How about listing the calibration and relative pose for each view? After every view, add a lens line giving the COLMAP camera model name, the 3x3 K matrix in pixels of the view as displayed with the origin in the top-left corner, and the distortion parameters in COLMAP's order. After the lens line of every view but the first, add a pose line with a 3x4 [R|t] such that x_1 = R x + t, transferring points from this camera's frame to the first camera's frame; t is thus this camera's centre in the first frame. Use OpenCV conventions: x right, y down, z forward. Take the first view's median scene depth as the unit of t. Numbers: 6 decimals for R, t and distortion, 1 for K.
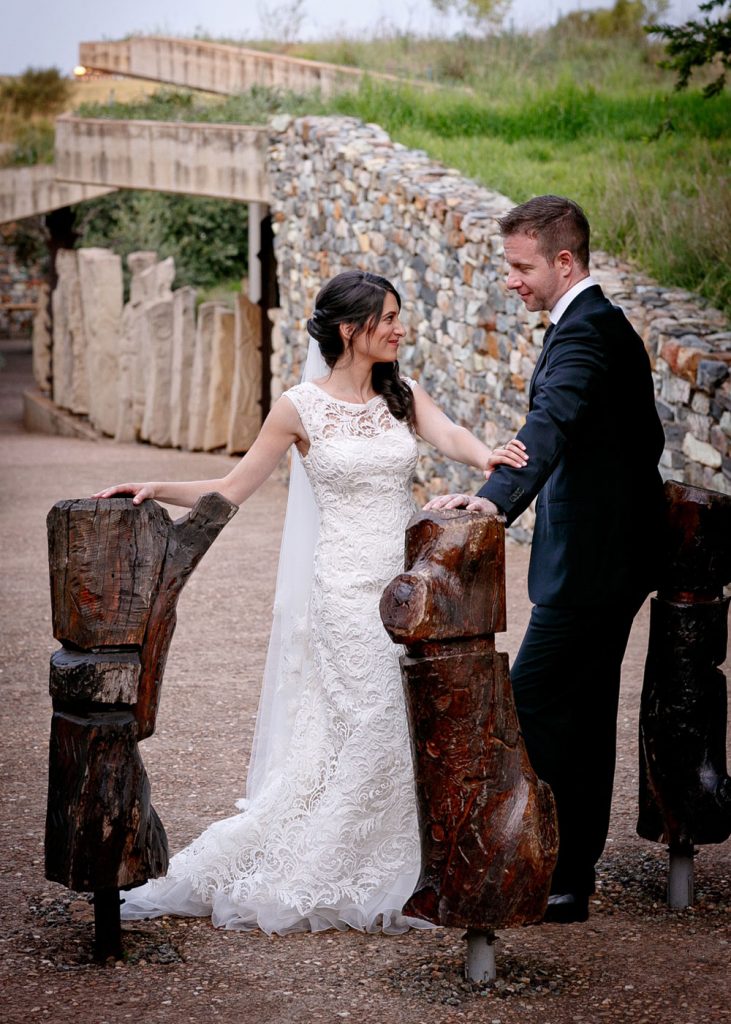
lens RADIAL K [[2608.8, 0, 365.1], [0, 2608.8, 511.4], [0, 0, 1]] dist [0.044848, 0.000000]
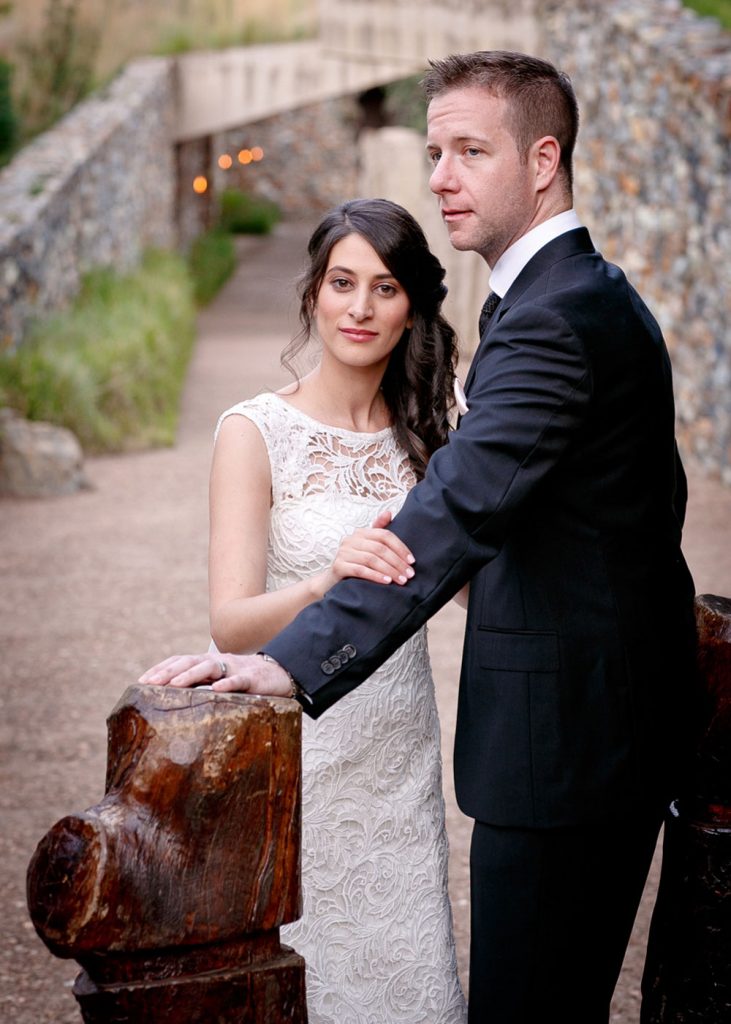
lens RADIAL K [[2608.8, 0, 366.2], [0, 2608.8, 513.0], [0, 0, 1]] dist [0.044848, 0.000000]
pose [[0.987881, 0.033291, -0.151599, 0.143719], [-0.026234, 0.998488, 0.048316, -0.060011], [0.152978, -0.043753, 0.987260, 0.497043]]
